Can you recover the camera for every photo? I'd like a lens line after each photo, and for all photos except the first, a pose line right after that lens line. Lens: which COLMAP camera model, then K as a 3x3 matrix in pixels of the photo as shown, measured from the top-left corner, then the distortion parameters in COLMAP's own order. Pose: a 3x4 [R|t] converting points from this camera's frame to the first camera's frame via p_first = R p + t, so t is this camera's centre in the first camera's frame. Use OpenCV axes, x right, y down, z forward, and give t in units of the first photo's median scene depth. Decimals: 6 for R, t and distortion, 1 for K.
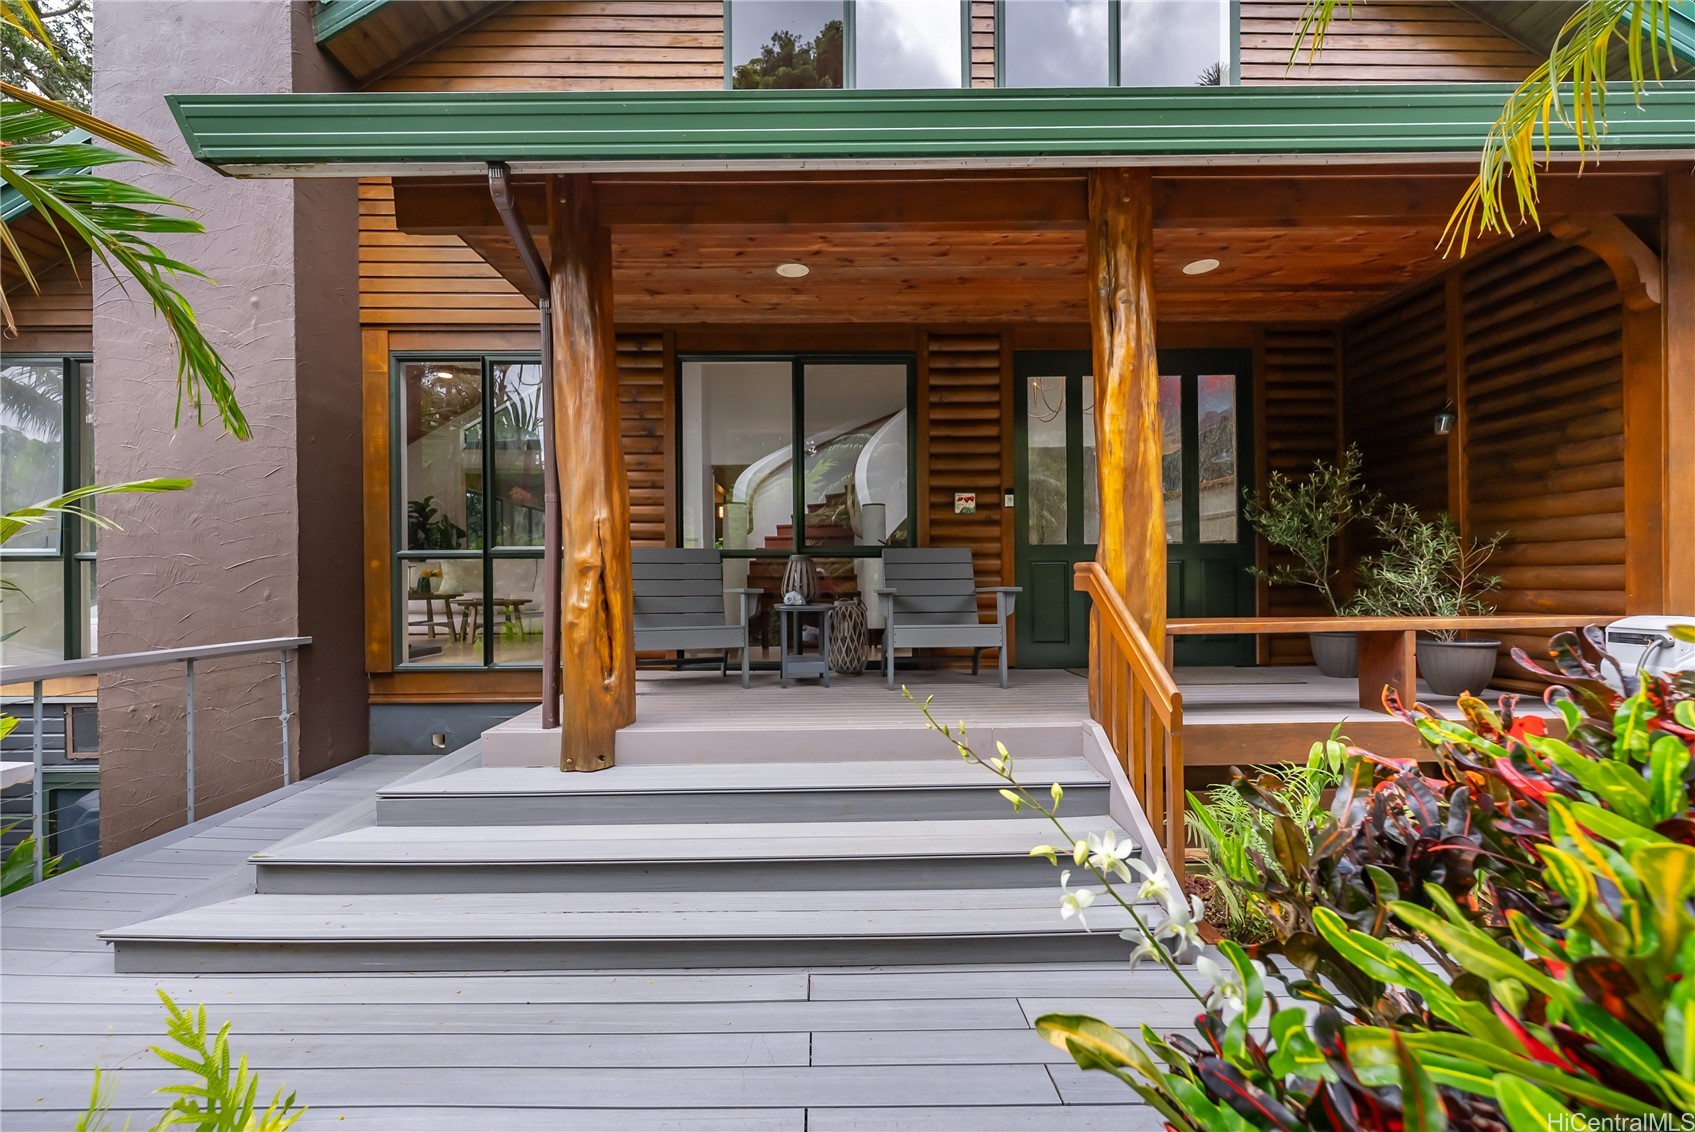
lens RADIAL K [[721.5, 0, 838.8], [0, 721.5, 572.4], [0, 0, 1]] dist [0.000525, -0.000213]
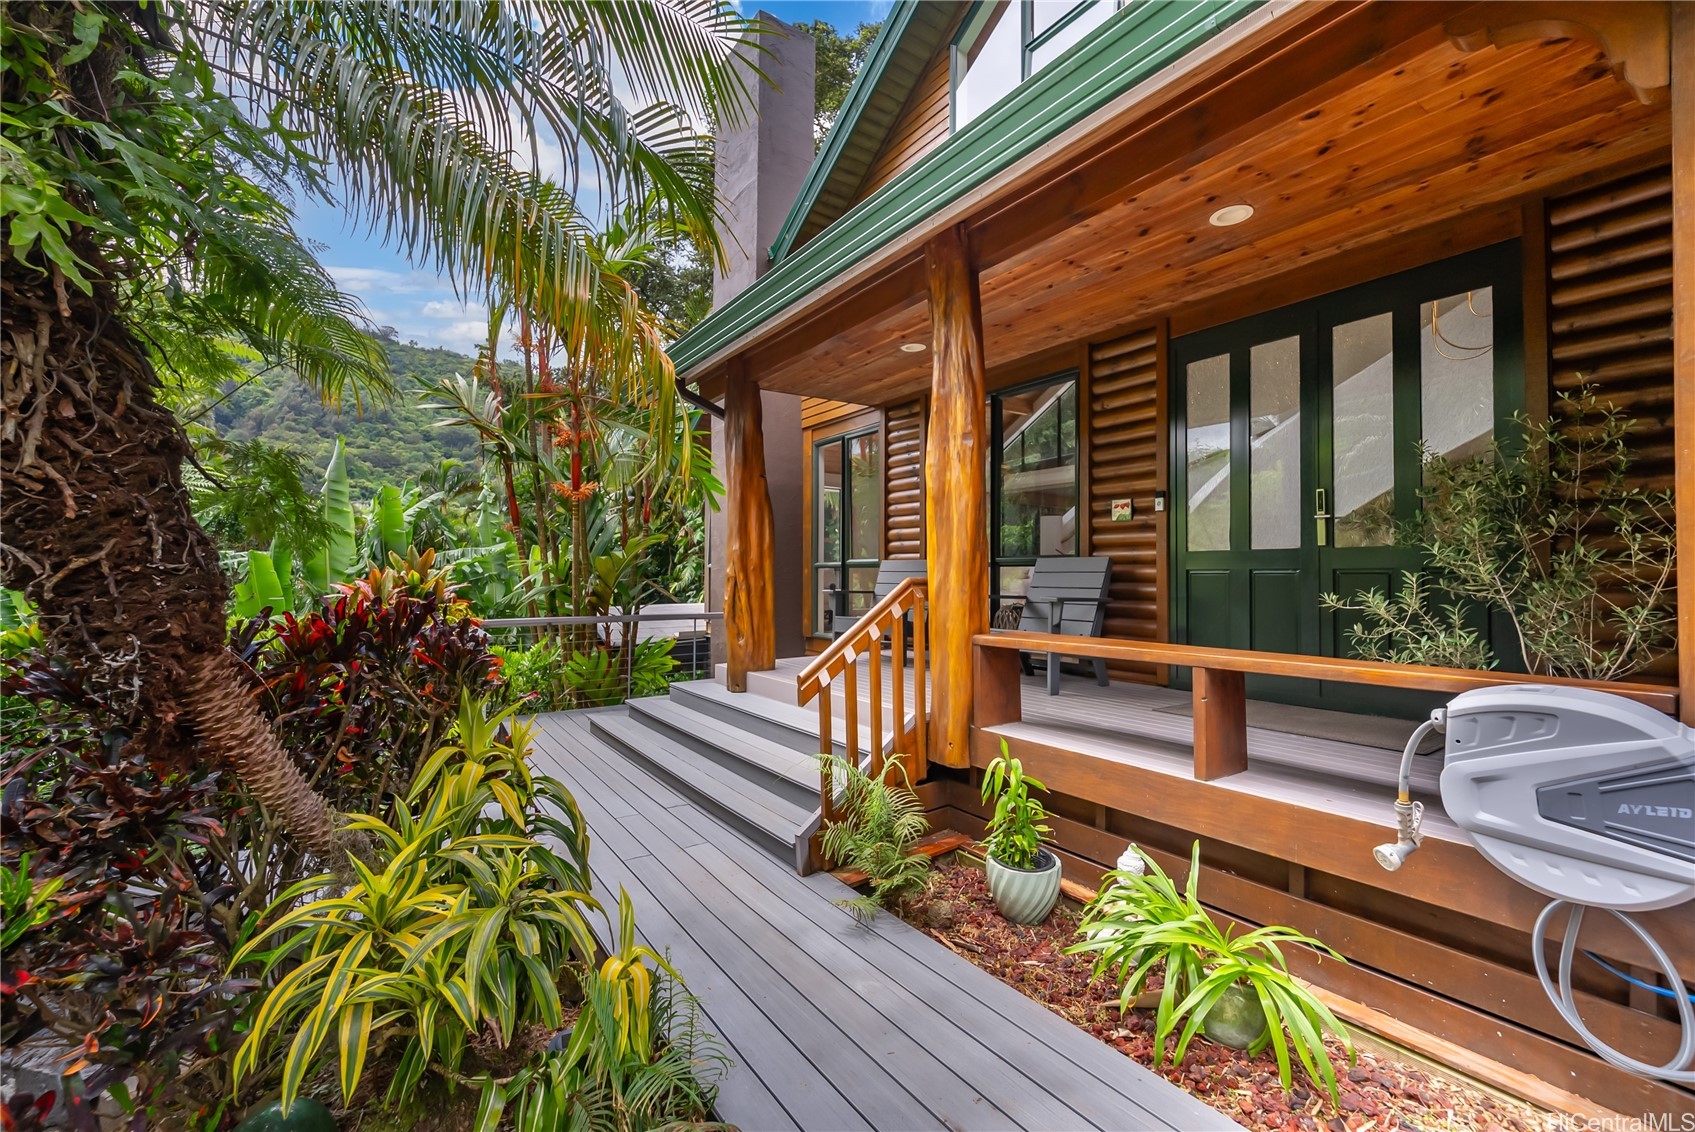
lens RADIAL K [[717.9, 0, 853.7], [0, 717.9, 567.7], [0, 0, 1]] dist [-0.000090, -0.001101]
pose [[0.560400, -0.001918, -0.828220, 0.777162], [0.002994, 0.999995, -0.000291, -0.018541], [0.828217, -0.002317, 0.560403, 0.154954]]
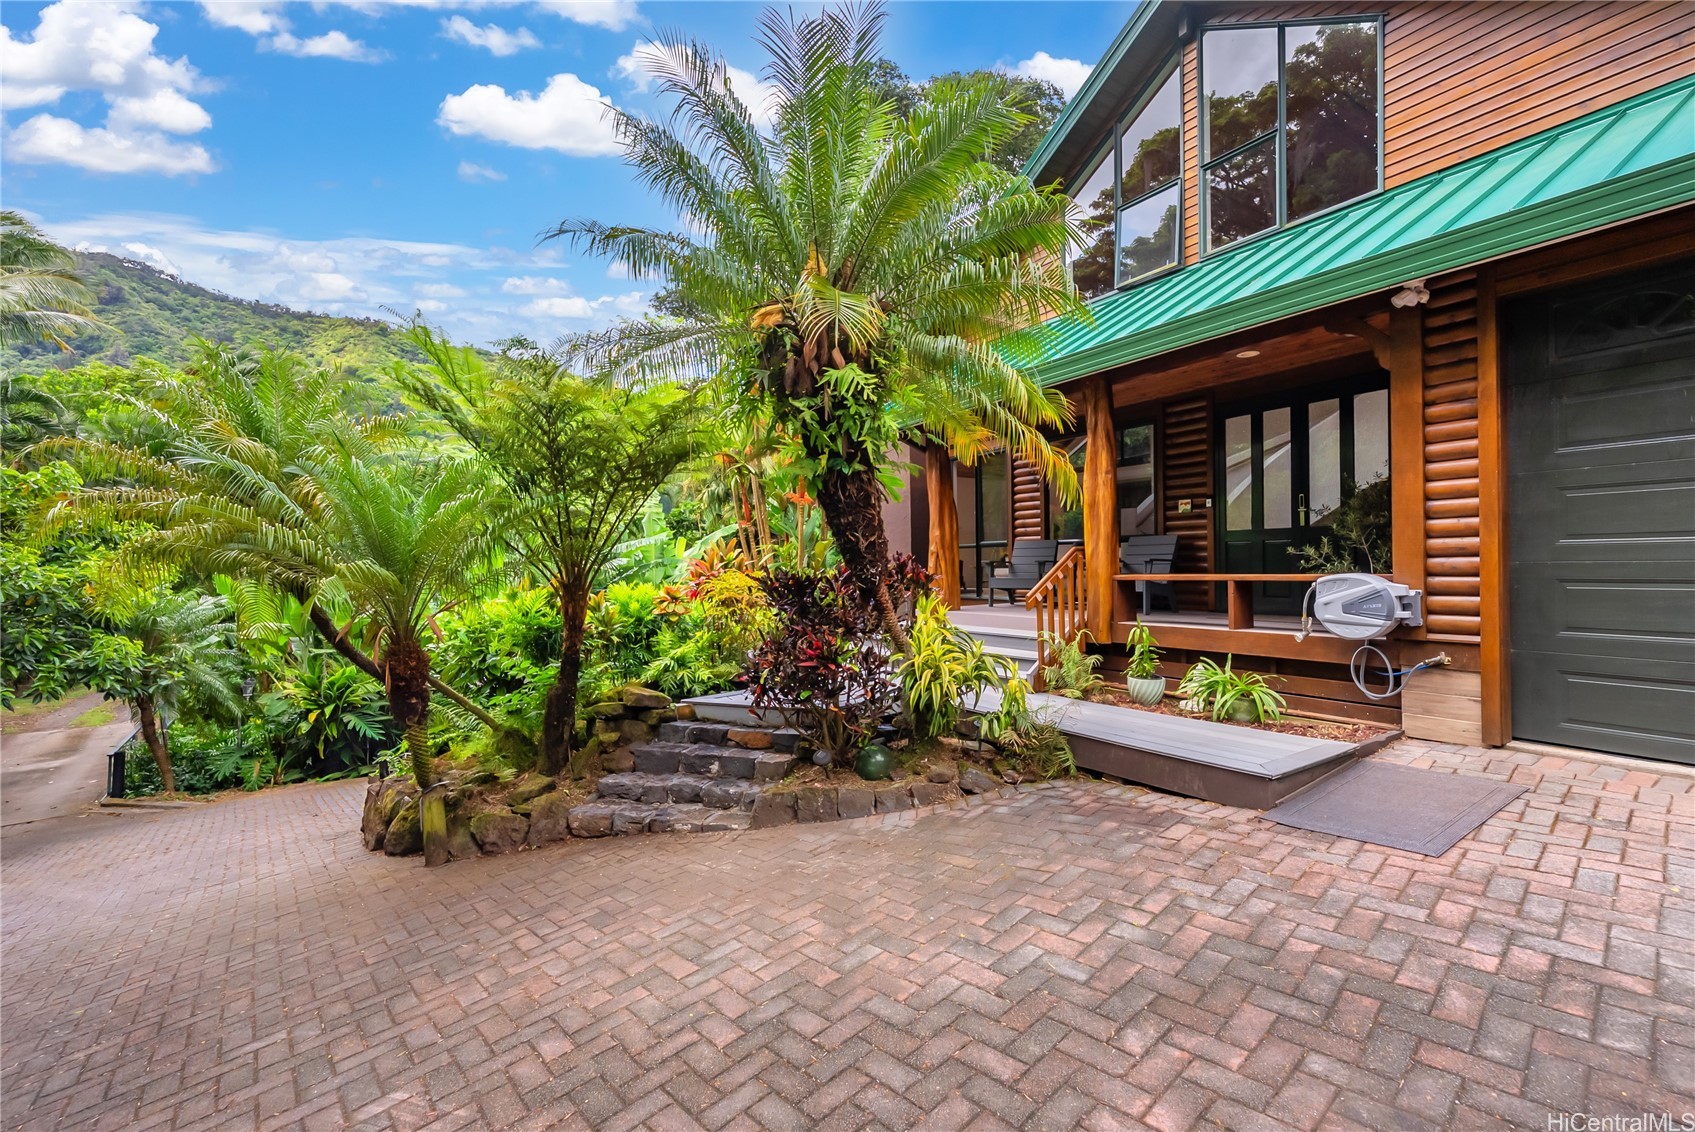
lens RADIAL K [[721.5, 0, 838.8], [0, 721.5, 572.4], [0, 0, 1]] dist [0.000525, -0.000213]
pose [[0.509416, 0.009202, -0.860471, 1.162198], [0.019865, 0.999551, 0.022449, 0.000126], [0.860291, -0.028529, 0.509004, -0.477905]]
